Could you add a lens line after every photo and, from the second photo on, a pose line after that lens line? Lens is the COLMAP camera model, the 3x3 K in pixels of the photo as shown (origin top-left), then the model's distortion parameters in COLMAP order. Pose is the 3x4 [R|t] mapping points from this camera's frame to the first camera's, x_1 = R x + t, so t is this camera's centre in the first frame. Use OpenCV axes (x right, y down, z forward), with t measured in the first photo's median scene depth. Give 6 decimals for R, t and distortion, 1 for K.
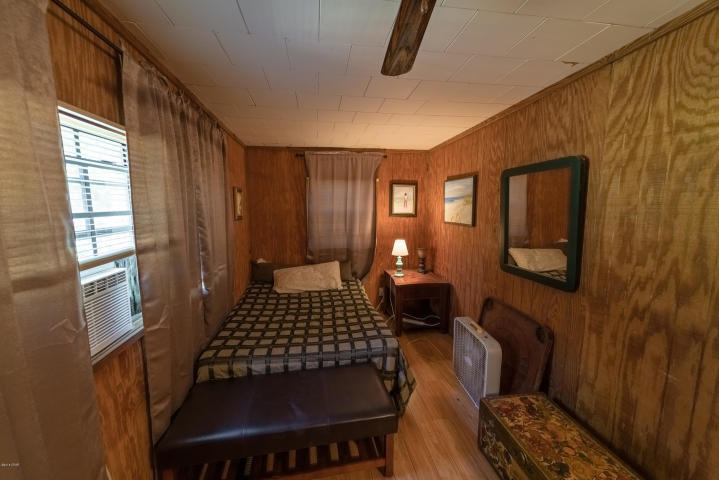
lens RADIAL K [[290.2, 0, 362.8], [0, 290.2, 242.1], [0, 0, 1]] dist [-0.002000, -0.000333]
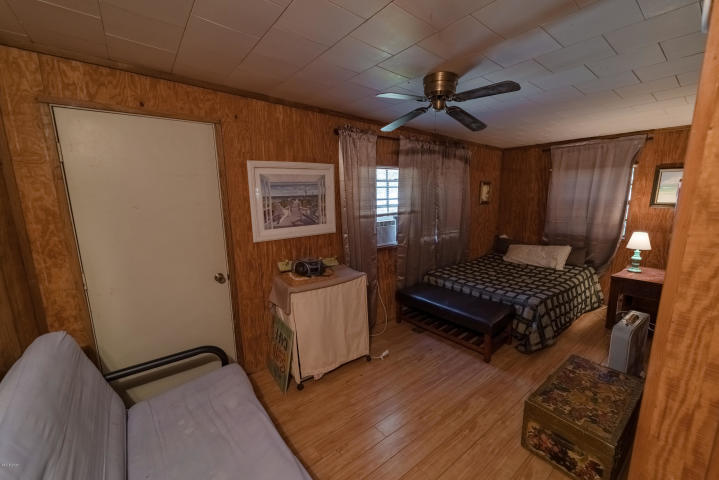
lens RADIAL K [[290.2, 0, 362.8], [0, 290.2, 242.1], [0, 0, 1]] dist [-0.002000, -0.000333]
pose [[0.486010, 0.146636, -0.861564, 0.594750], [-0.100958, 0.988644, 0.111314, 0.011897], [0.868102, 0.032882, 0.495295, -0.248383]]
